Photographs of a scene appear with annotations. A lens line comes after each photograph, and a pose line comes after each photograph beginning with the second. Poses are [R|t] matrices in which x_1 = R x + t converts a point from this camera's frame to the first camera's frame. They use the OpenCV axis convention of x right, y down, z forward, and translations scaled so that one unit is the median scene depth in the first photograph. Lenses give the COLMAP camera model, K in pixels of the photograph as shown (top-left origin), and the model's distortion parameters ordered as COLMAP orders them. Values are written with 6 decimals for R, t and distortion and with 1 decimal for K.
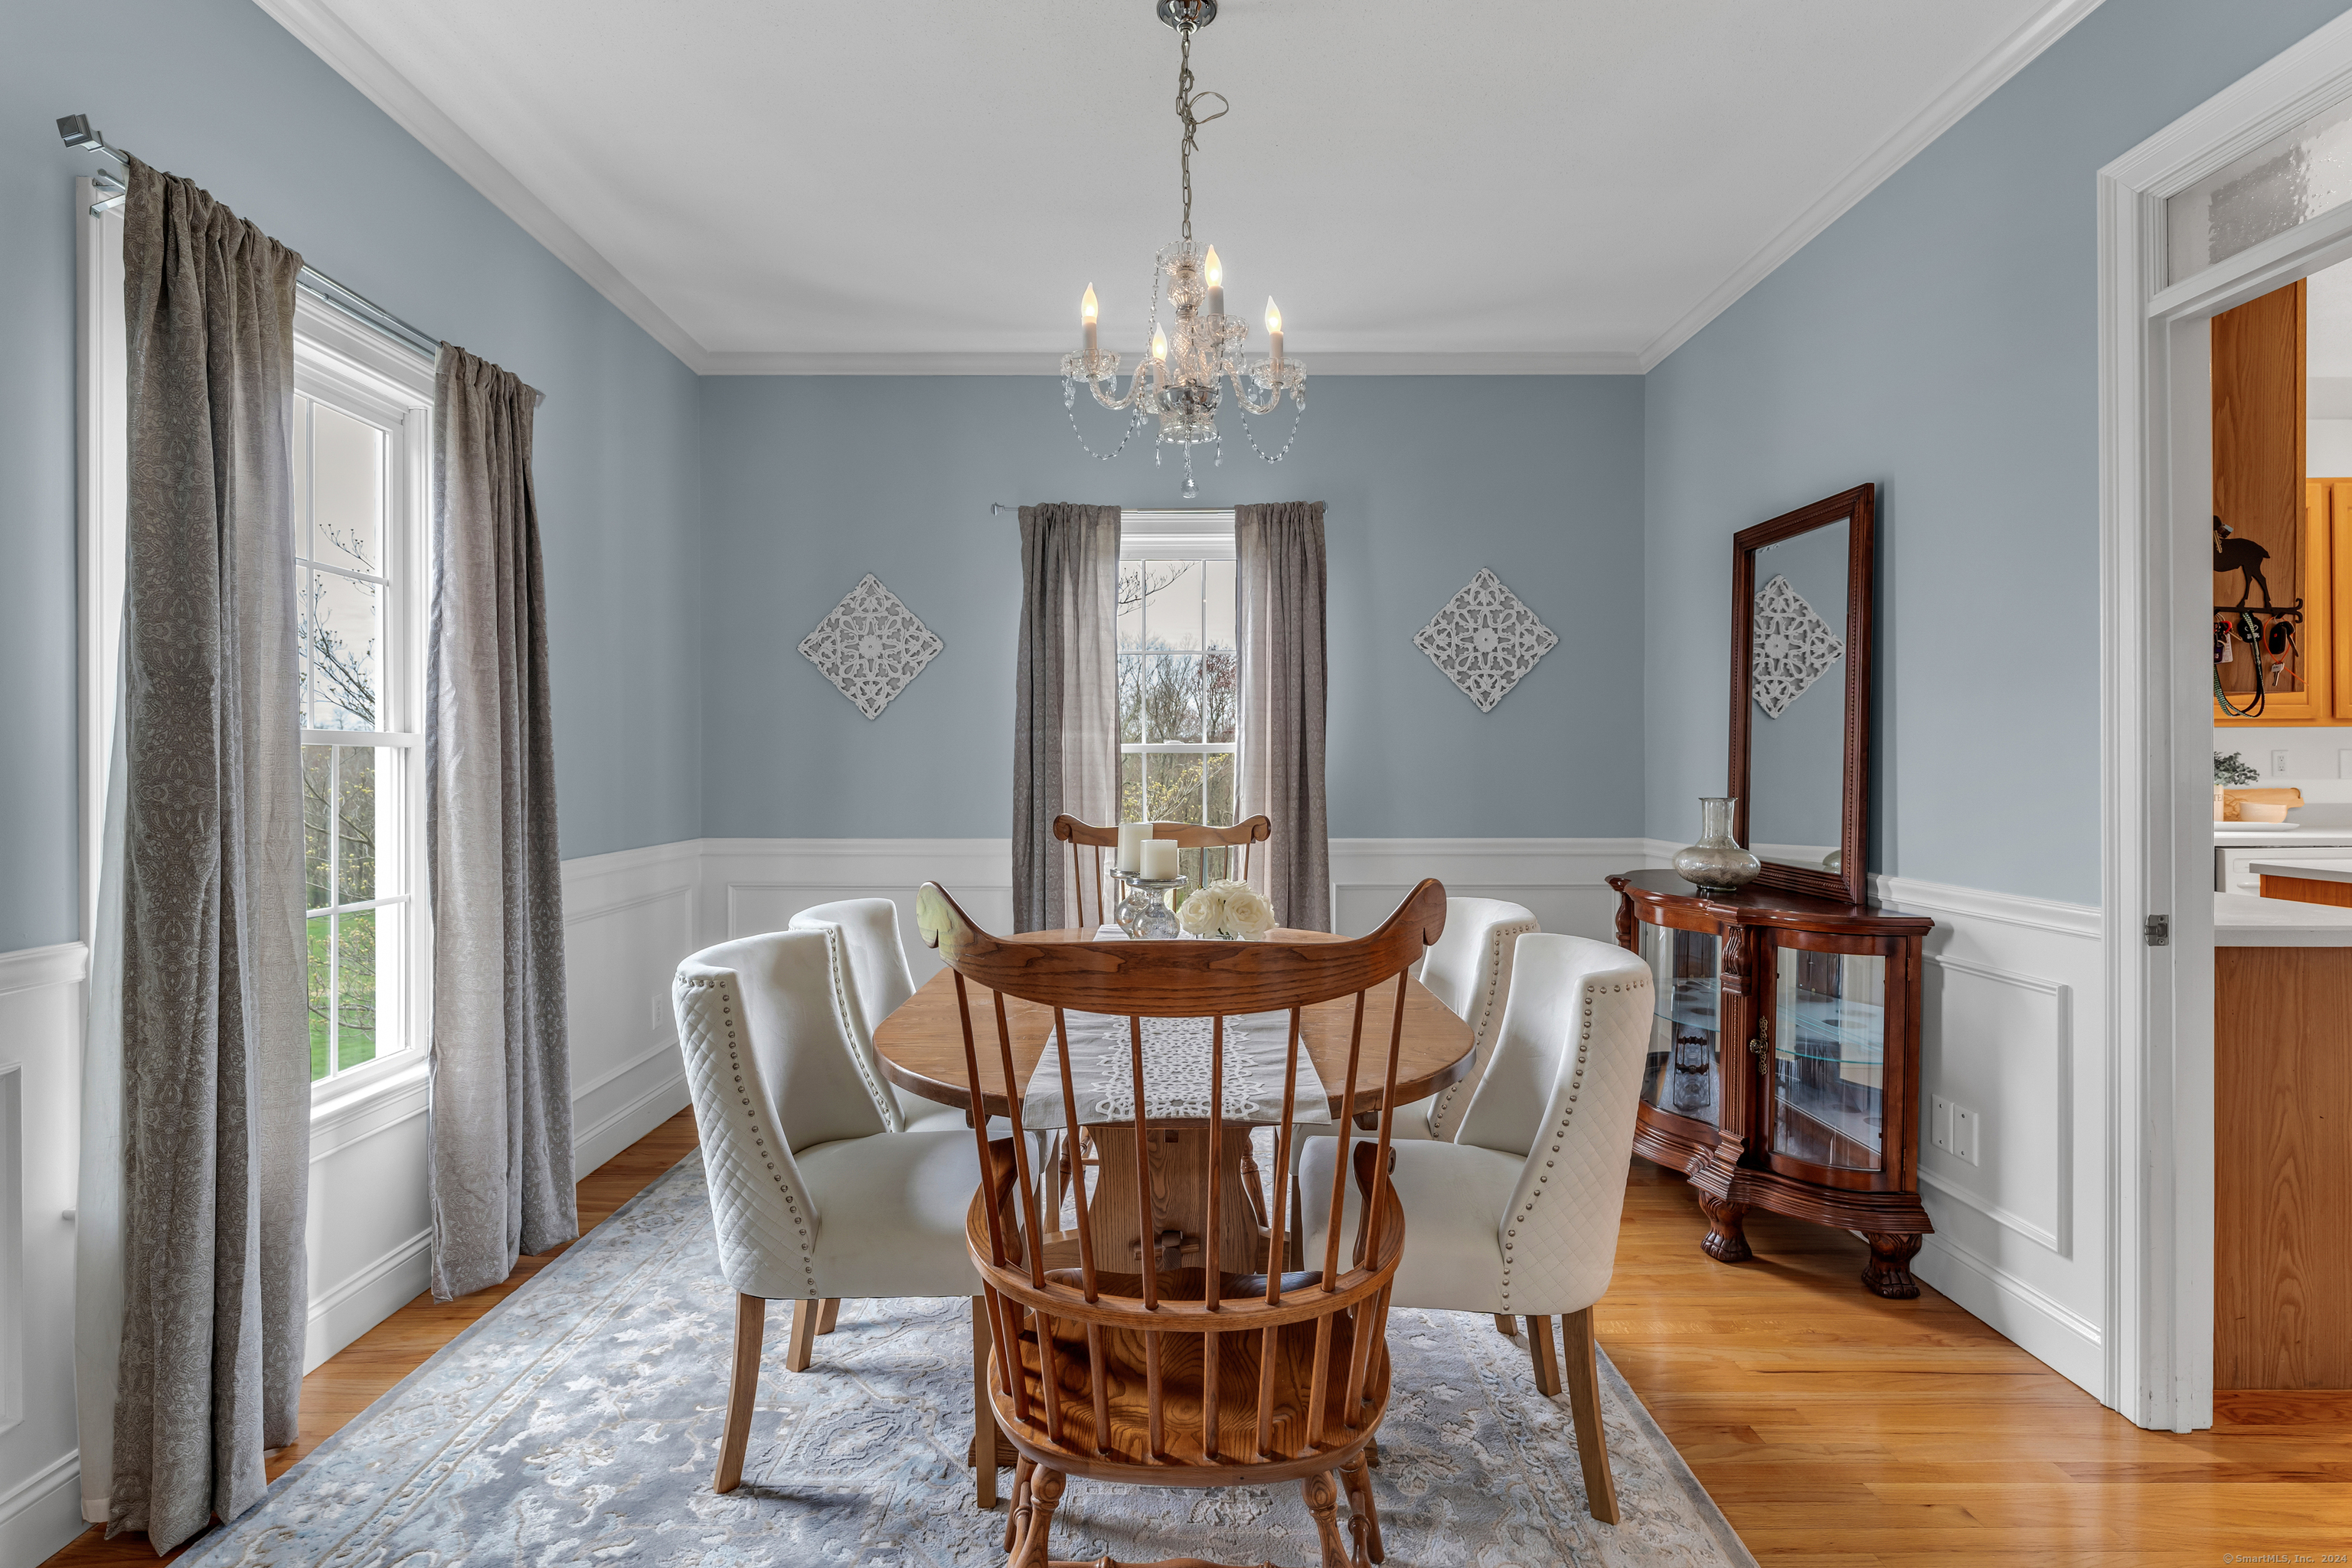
lens RADIAL K [[1169.2, 0, 1176.0], [0, 1169.2, 784.0], [0, 0, 1]] dist [-0.000399, -0.000356]
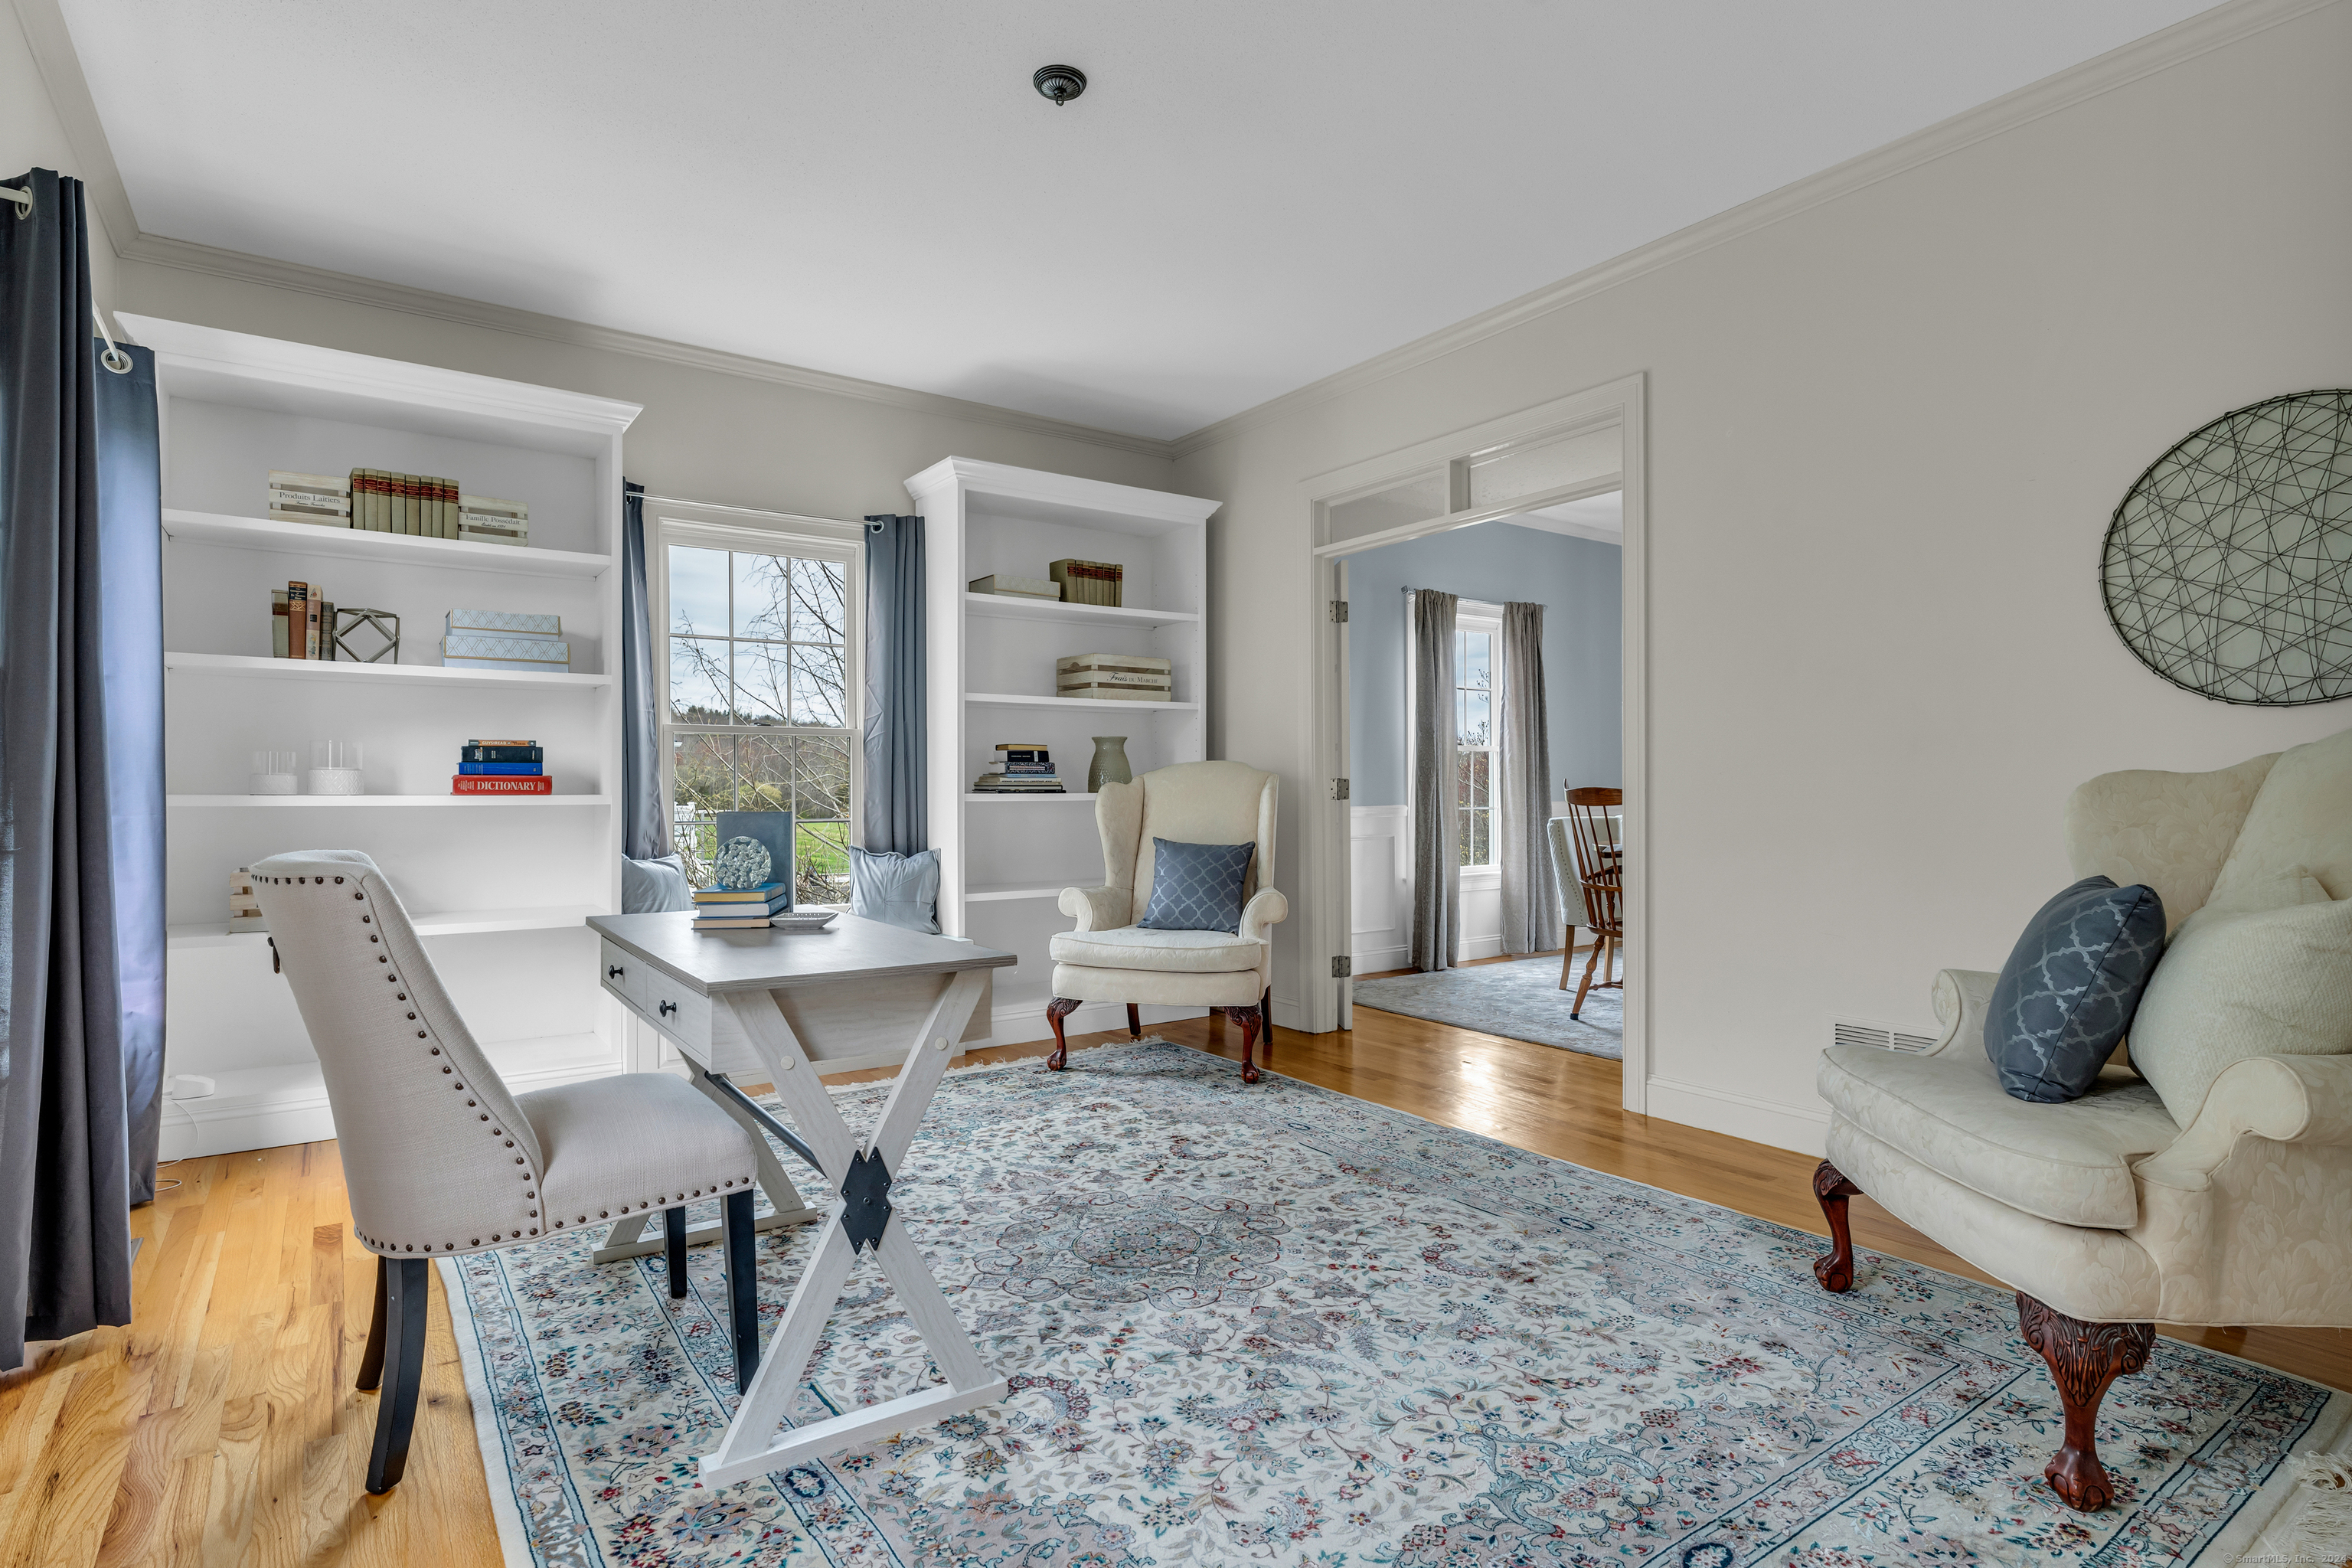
lens RADIAL K [[1169.2, 0, 1176.0], [0, 1169.2, 784.0], [0, 0, 1]] dist [-0.000399, -0.000356]
pose [[0.590188, -0.008638, -0.807219, 1.144851], [0.003890, 0.999962, -0.007856, 0.064664], [0.807256, 0.001497, 0.590199, -1.254292]]
